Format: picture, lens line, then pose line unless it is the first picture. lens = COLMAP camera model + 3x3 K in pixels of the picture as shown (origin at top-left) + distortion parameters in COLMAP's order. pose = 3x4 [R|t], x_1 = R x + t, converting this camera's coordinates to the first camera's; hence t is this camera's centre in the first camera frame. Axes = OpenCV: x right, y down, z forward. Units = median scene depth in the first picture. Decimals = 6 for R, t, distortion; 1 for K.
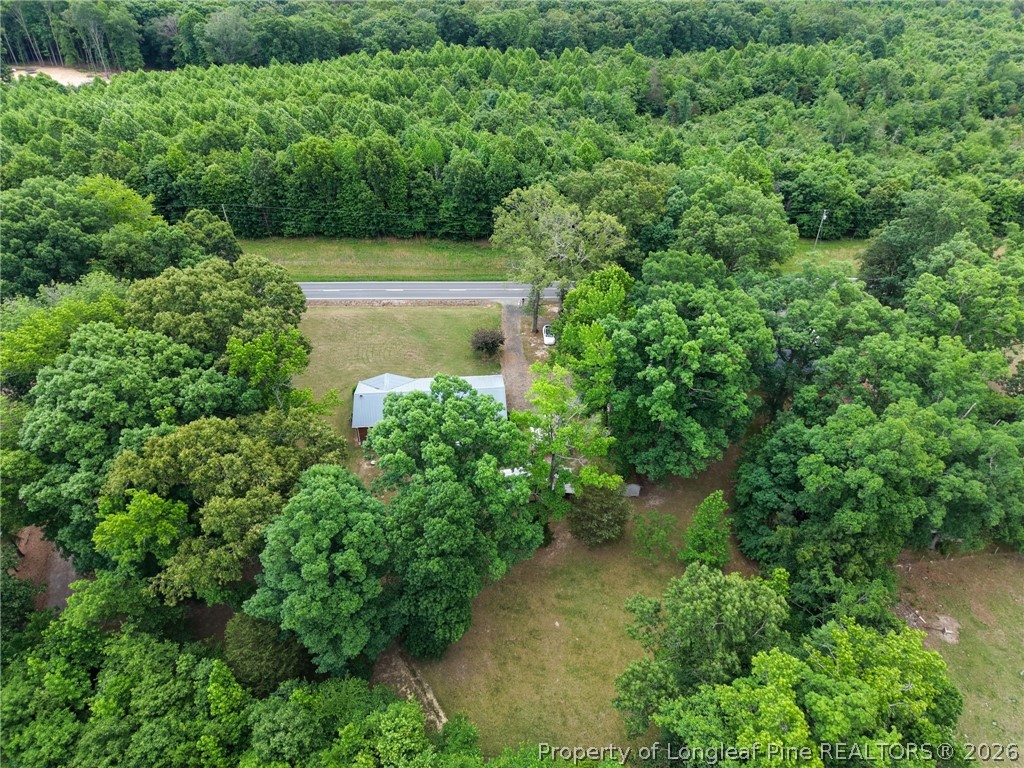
lens RADIAL K [[705.5, 0, 512.1], [0, 705.5, 386.0], [0, 0, 1]] dist [-0.001053, -0.001244]
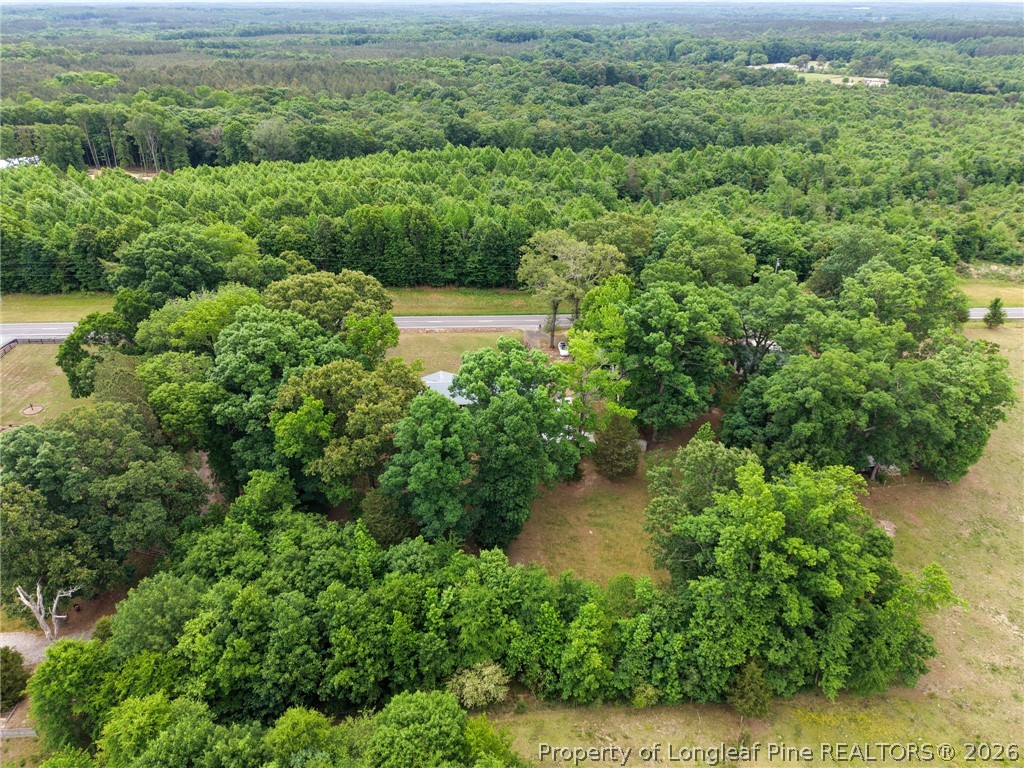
lens RADIAL K [[705.5, 0, 511.8], [0, 705.5, 381.8], [0, 0, 1]] dist [-0.001053, -0.001244]
pose [[0.999387, -0.018522, 0.029708, -0.079190], [0.022834, 0.988107, -0.152061, 0.175264], [-0.026538, 0.152646, 0.987925, -0.221000]]
